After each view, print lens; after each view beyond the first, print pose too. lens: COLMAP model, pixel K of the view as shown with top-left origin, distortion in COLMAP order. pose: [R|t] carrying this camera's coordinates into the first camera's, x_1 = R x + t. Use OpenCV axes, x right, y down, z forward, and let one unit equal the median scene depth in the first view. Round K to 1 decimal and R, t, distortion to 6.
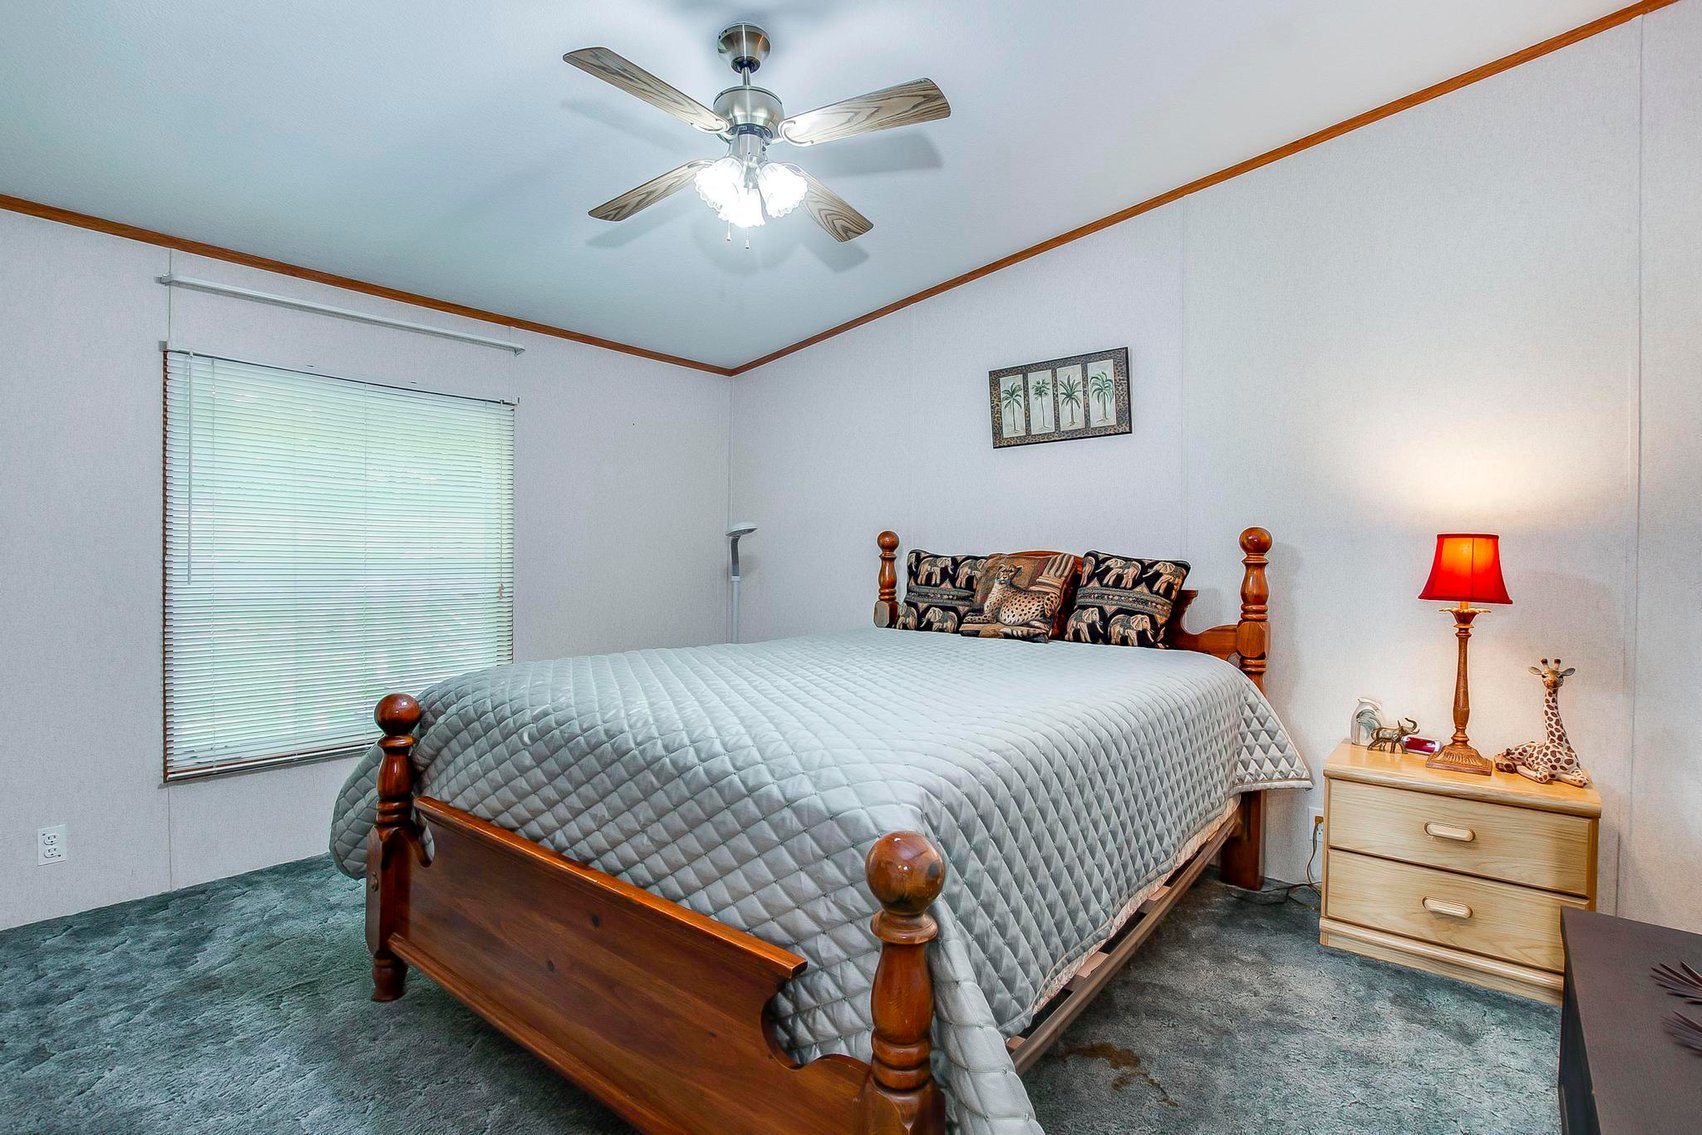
lens RADIAL K [[831.9, 0, 852.7], [0, 831.9, 541.4], [0, 0, 1]] dist [0.002294, 0.000266]
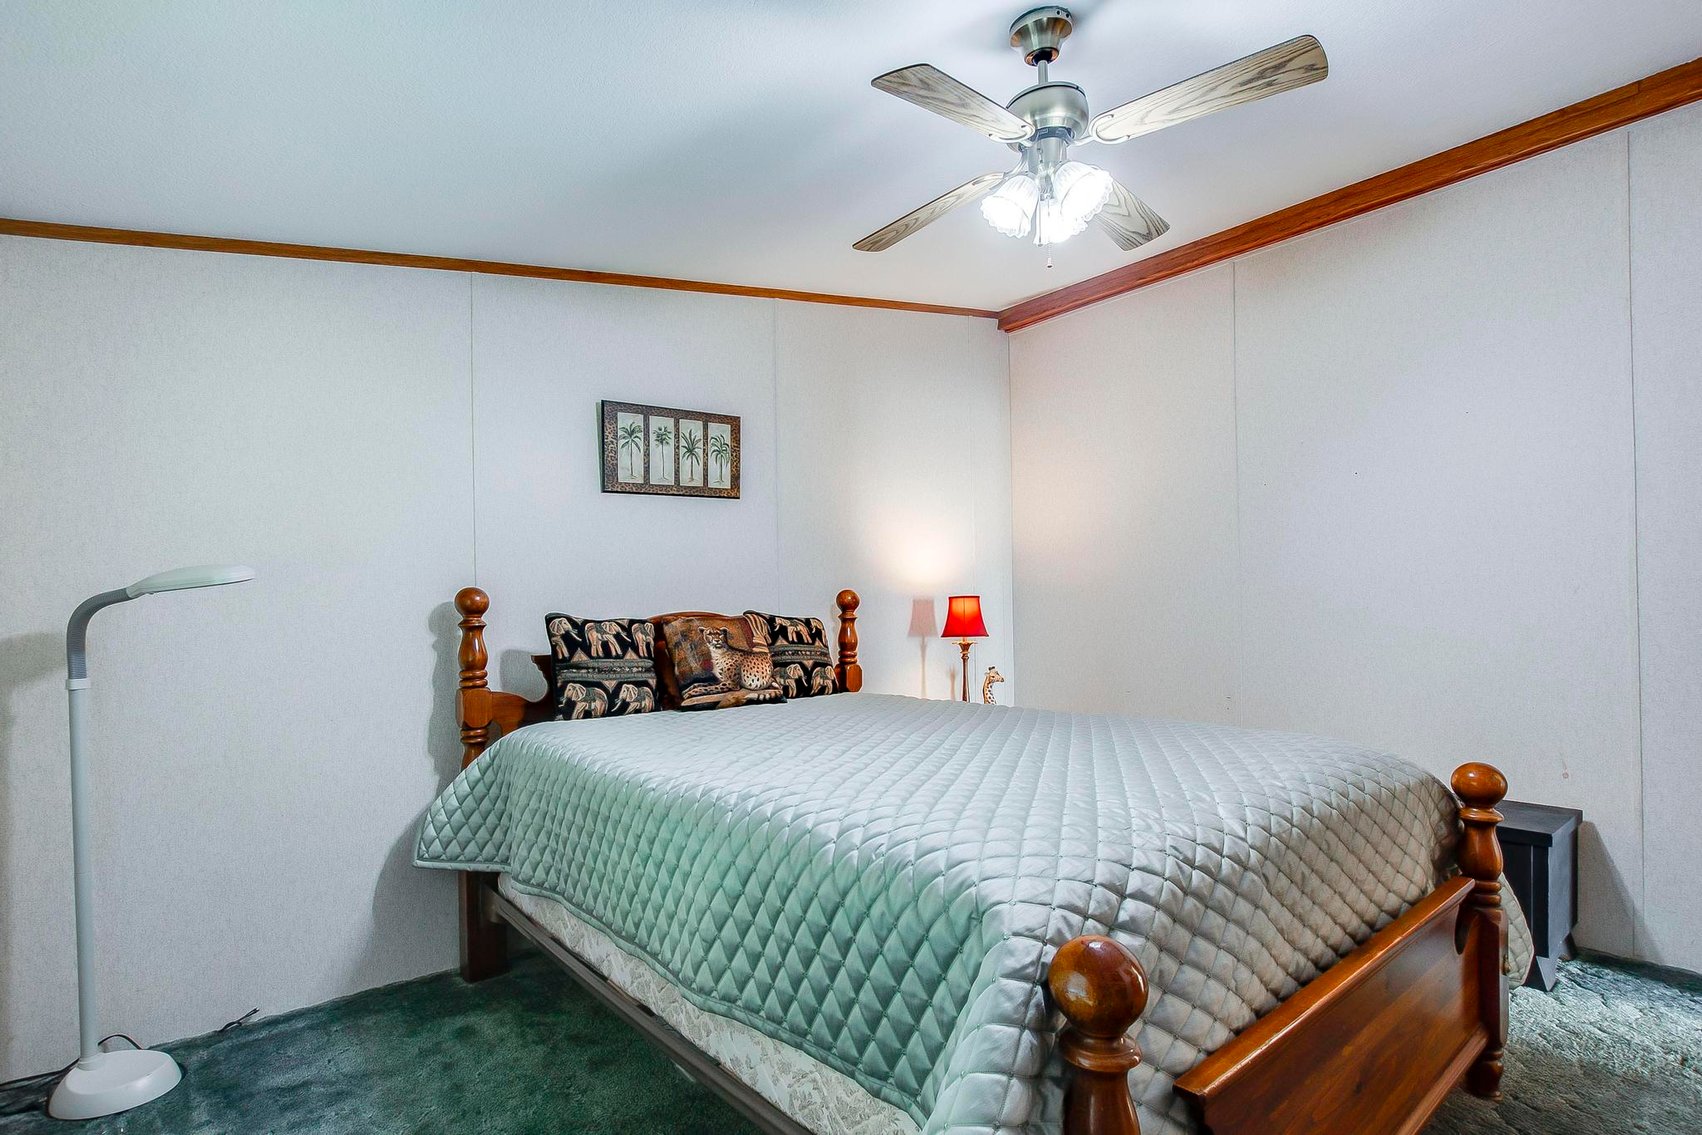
lens RADIAL K [[802.0, 0, 846.0], [0, 802.0, 590.7], [0, 0, 1]] dist [-0.016840, 0.000698]
pose [[0.237859, 0.012130, 0.971224, -0.605113], [0.006407, 0.999881, -0.014057, 0.001494], [-0.971279, 0.009566, 0.237752, 0.614206]]
